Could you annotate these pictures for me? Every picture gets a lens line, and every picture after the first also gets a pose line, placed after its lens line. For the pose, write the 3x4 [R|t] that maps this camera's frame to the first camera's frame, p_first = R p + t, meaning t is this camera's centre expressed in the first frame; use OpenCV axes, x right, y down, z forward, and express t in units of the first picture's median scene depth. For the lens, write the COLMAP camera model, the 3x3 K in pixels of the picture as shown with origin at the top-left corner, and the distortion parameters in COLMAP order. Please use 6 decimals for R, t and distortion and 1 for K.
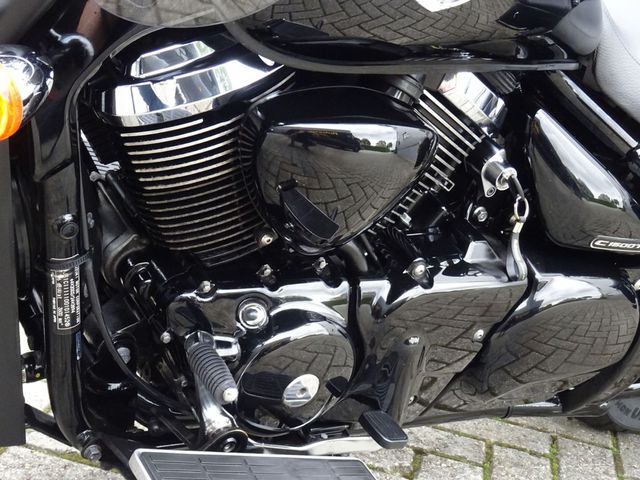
lens RADIAL K [[1118.6, 0, 320.1], [0, 1118.6, 240.0], [0, 0, 1]] dist [-0.019175, 0.000000]
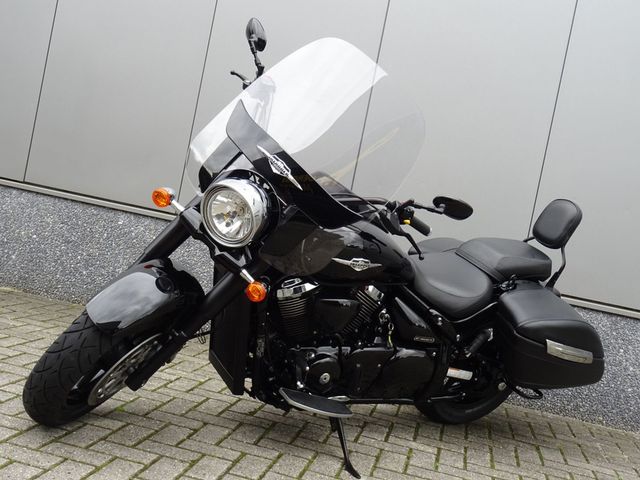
lens RADIAL K [[742.4, 0, 320.0], [0, 742.4, 240.5], [0, 0, 1]] dist [-0.000588, 0.000000]
pose [[0.999964, -0.004242, -0.007302, -0.012054], [0.002654, 0.978742, -0.205079, 0.180044], [0.008017, 0.205052, 0.978718, -1.253520]]
